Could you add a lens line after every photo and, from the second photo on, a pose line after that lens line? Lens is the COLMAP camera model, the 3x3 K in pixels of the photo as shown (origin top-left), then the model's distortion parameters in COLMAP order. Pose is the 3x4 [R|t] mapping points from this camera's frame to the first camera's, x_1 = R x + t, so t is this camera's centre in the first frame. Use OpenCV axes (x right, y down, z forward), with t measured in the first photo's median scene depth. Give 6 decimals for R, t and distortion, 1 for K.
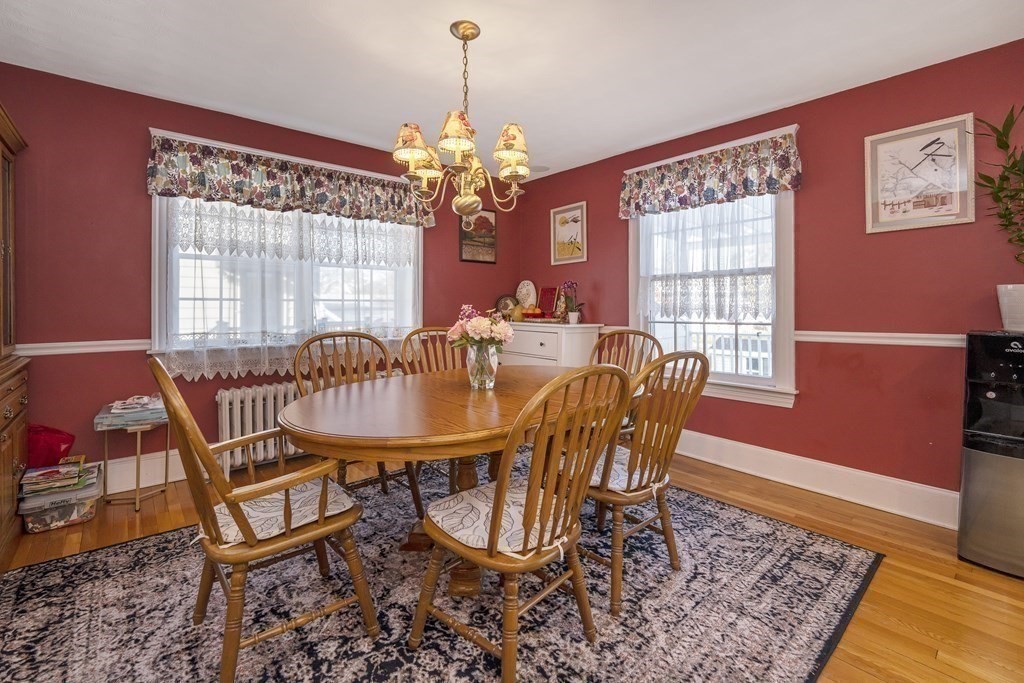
lens RADIAL K [[447.0, 0, 518.6], [0, 447.0, 306.3], [0, 0, 1]] dist [-0.013469, -0.000253]
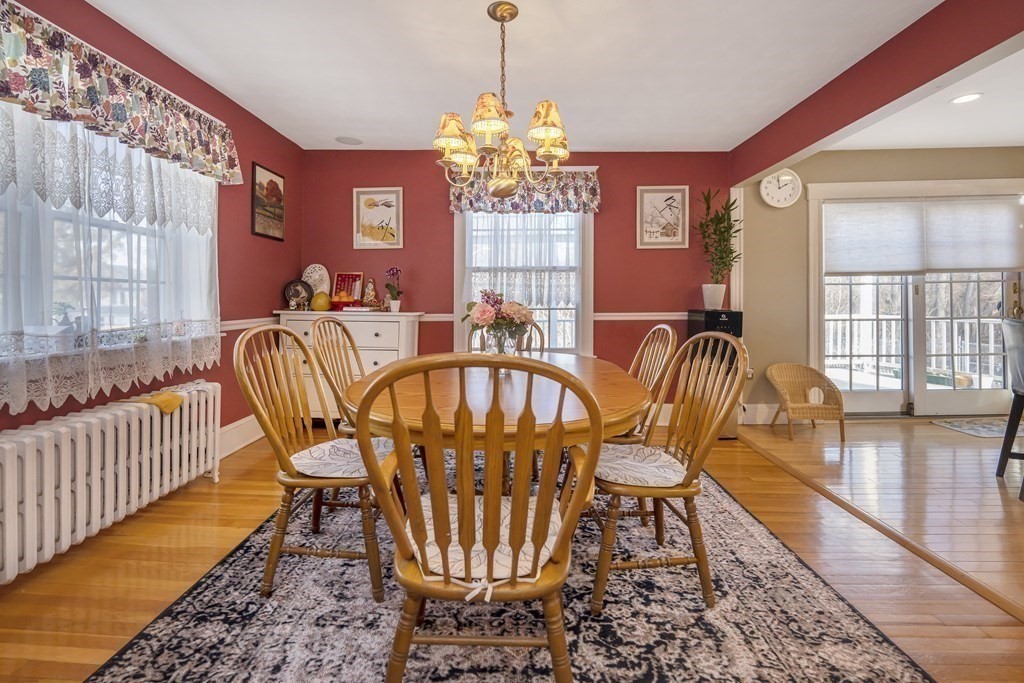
lens RADIAL K [[453.3, 0, 510.5], [0, 453.3, 297.0], [0, 0, 1]] dist [0.001378, -0.006054]
pose [[0.690678, 0.007255, 0.723126, -0.531637], [-0.006760, 0.999971, -0.003576, 0.010015], [-0.723130, -0.002419, 0.690707, 0.183686]]
